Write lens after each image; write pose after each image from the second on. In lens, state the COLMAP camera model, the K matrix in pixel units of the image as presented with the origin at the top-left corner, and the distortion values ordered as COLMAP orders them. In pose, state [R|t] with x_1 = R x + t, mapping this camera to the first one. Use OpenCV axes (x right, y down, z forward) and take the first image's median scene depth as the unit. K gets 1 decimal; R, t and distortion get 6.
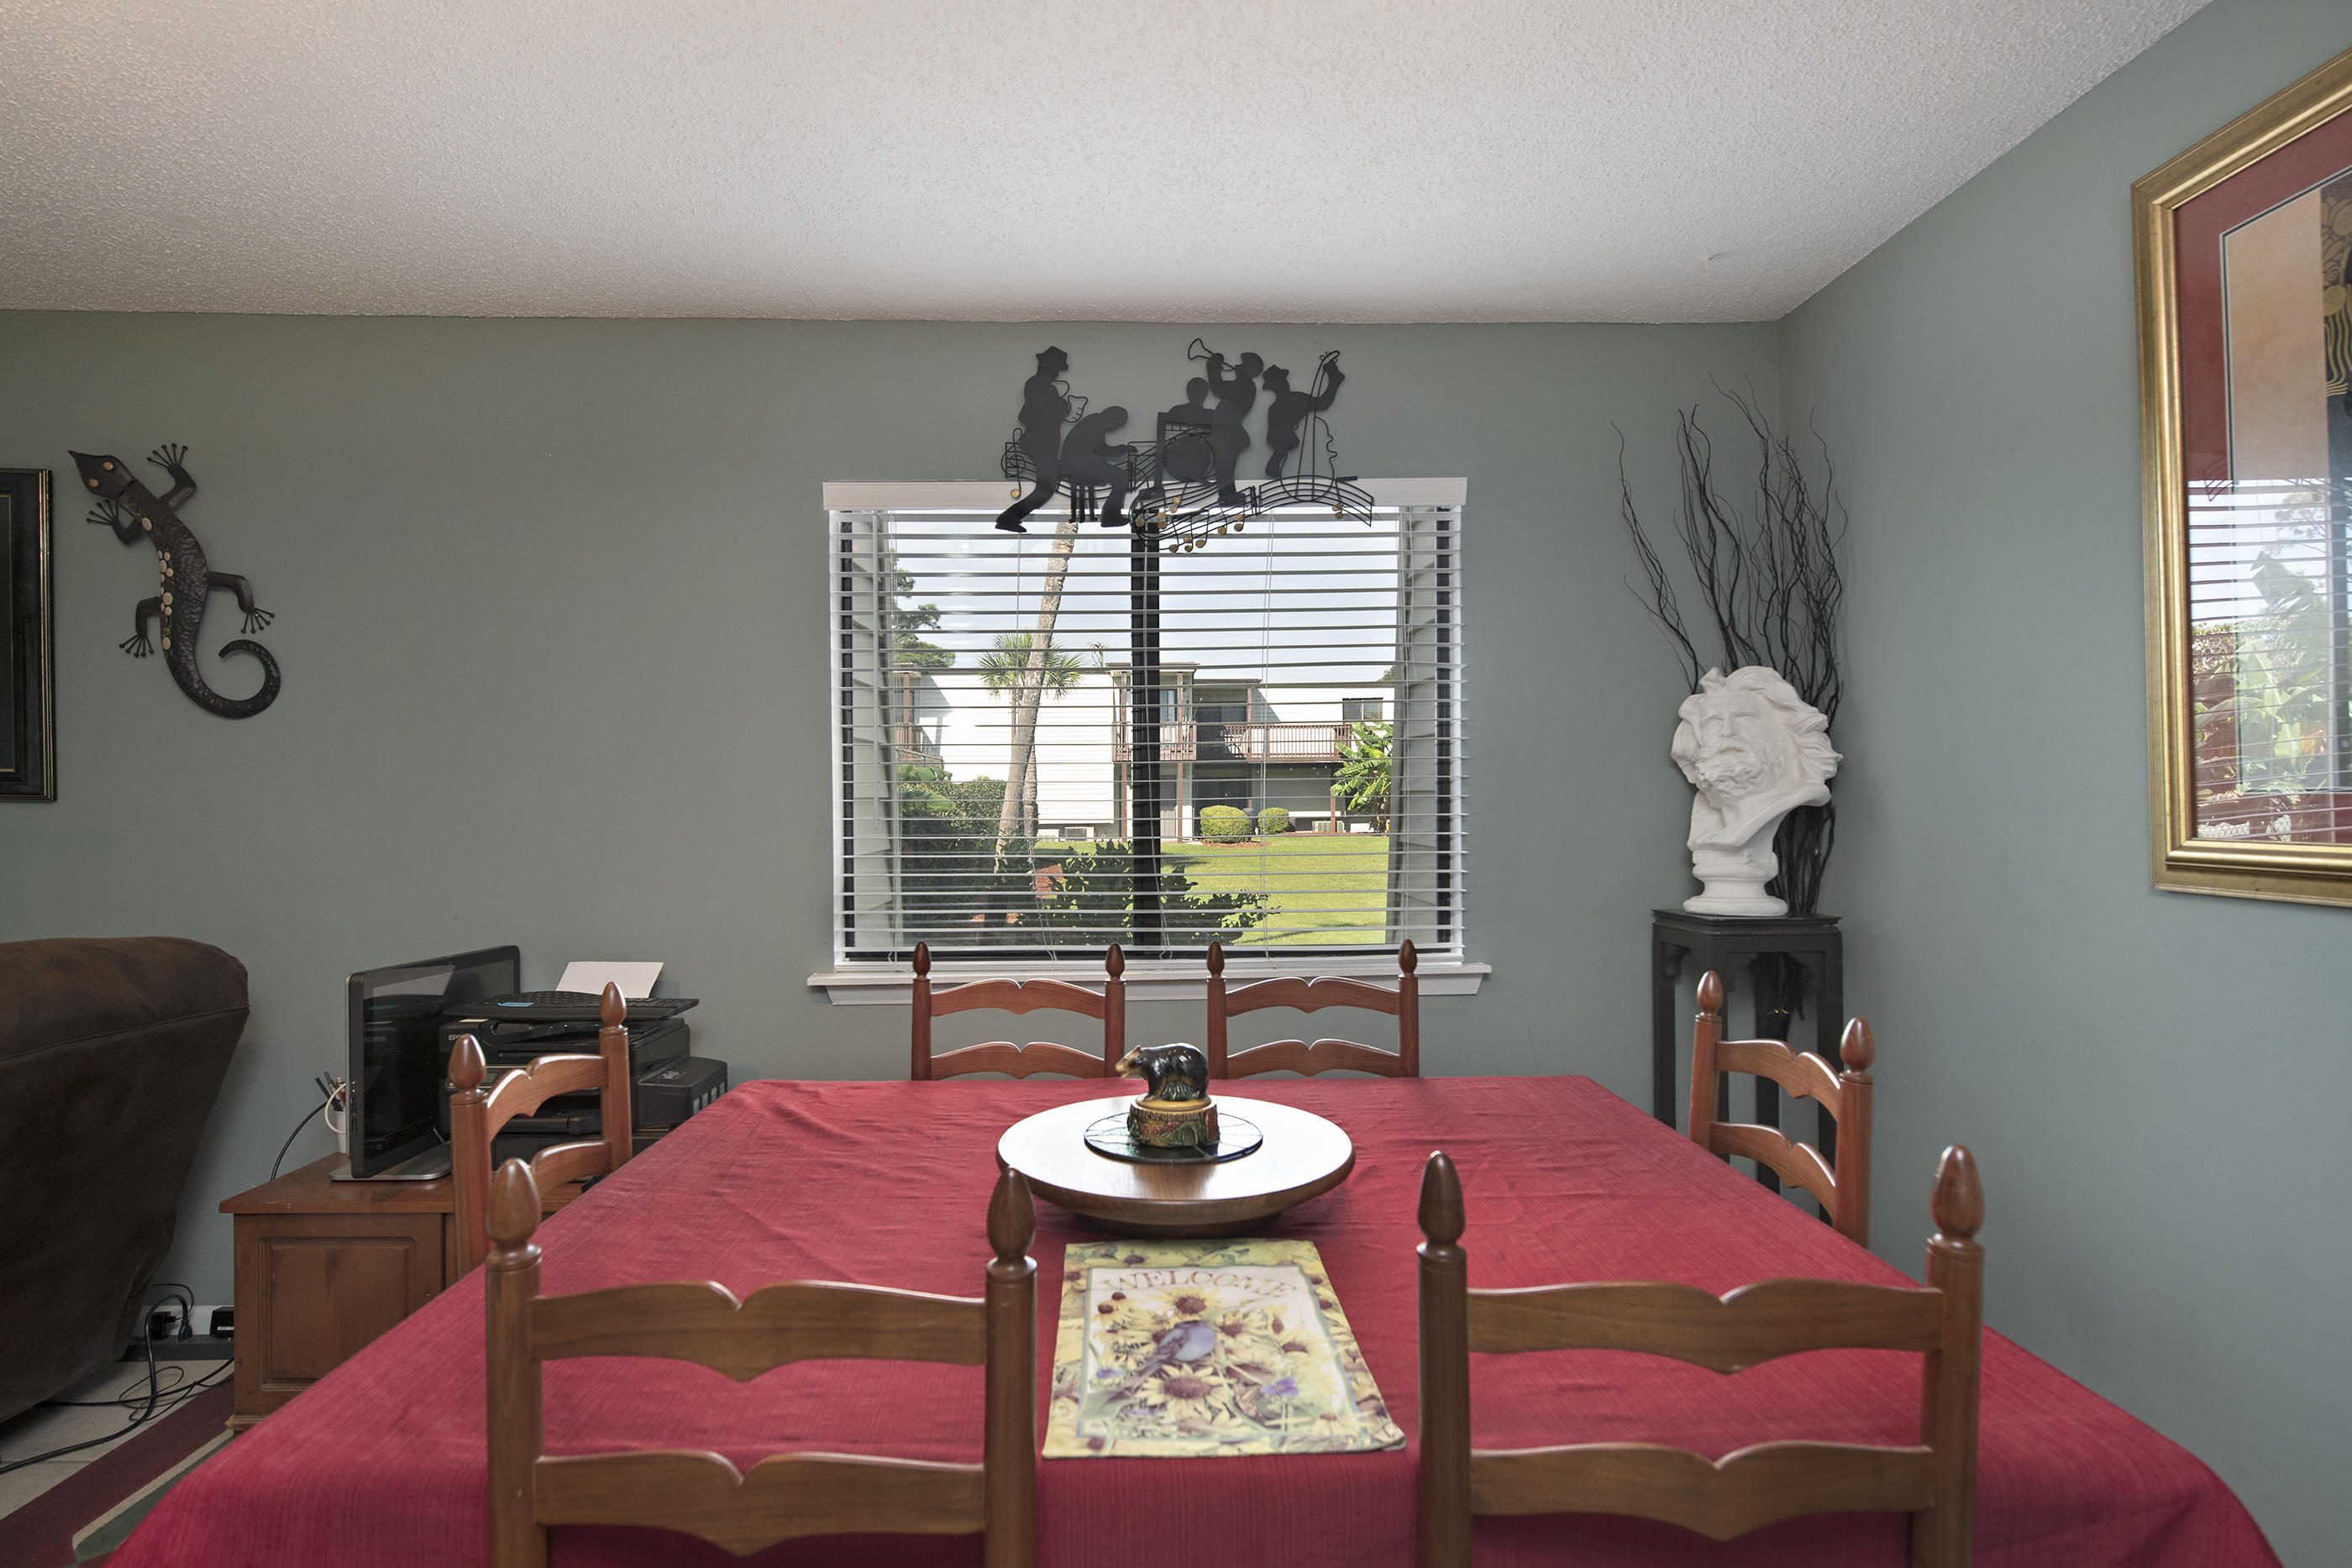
lens RADIAL K [[1156.0, 0, 1137.2], [0, 1156.0, 828.8], [0, 0, 1]] dist [0.019351, 0.000155]
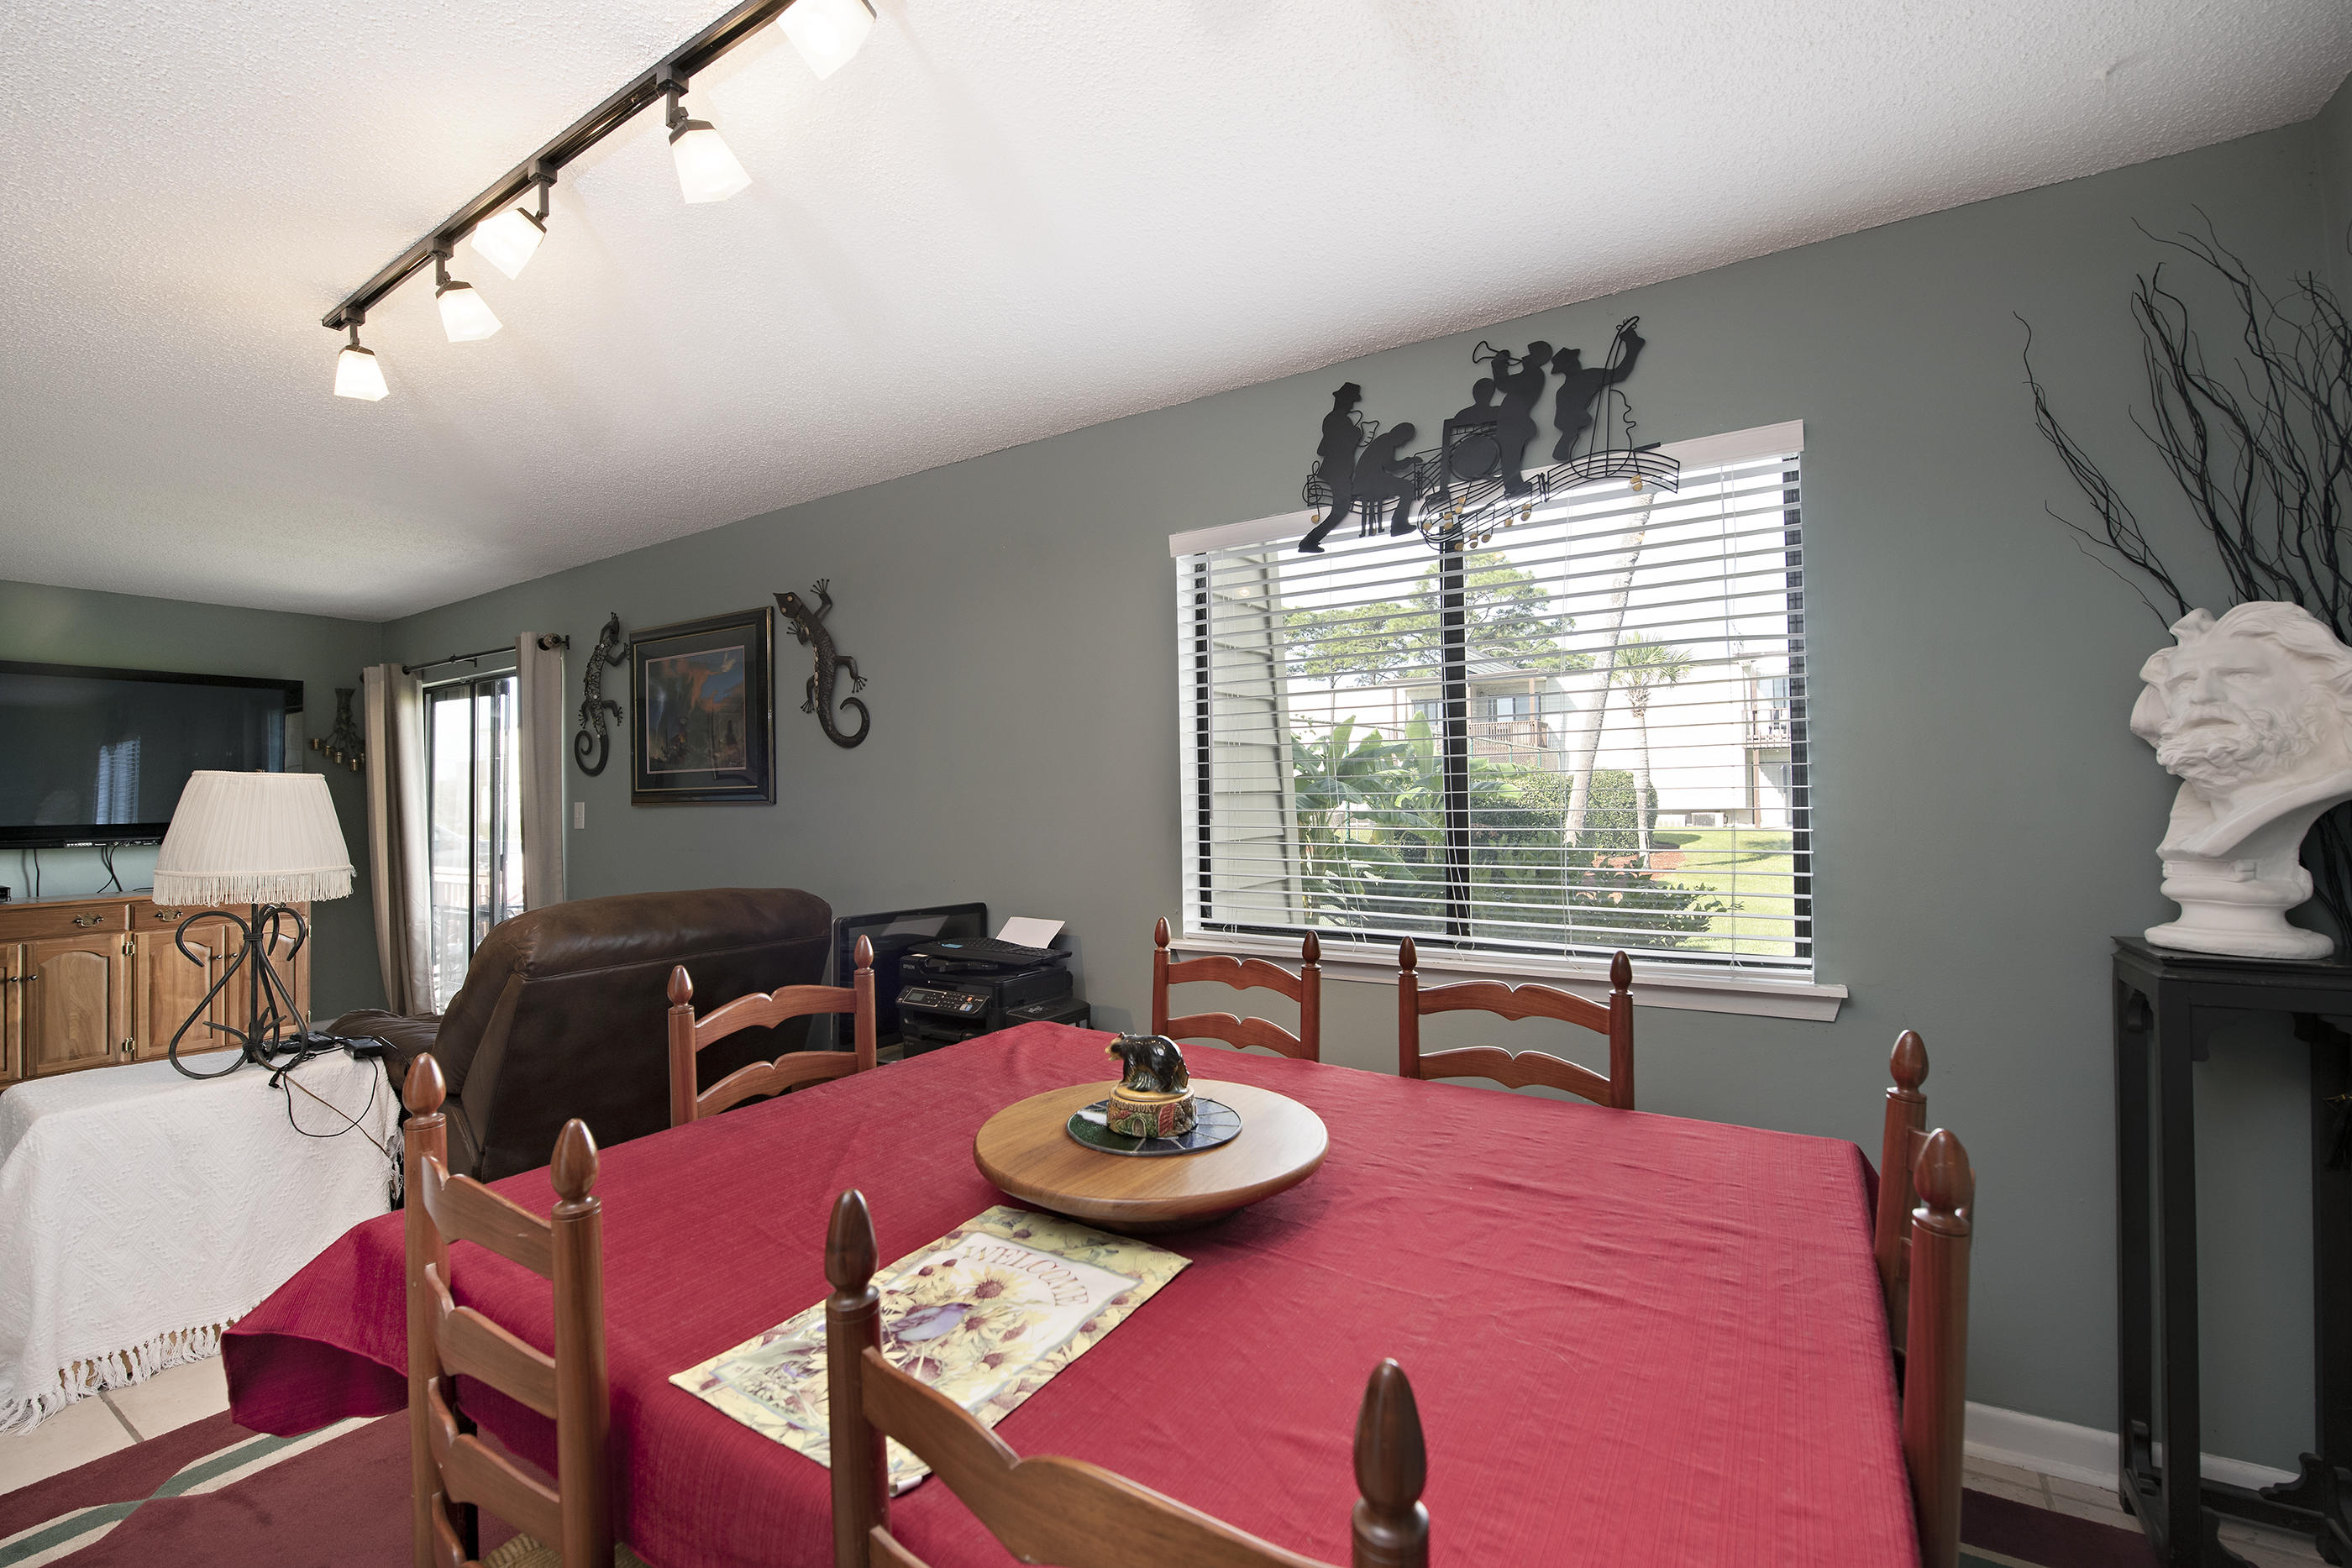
lens RADIAL K [[968.5, 0, 1176.0], [0, 968.5, 784.0], [0, 0, 1]] dist [-0.010203, -0.005291]
pose [[0.837265, -0.009452, -0.546716, 0.287643], [-0.006770, 0.999595, -0.027650, -0.008384], [0.546755, 0.026852, 0.836862, 0.154535]]
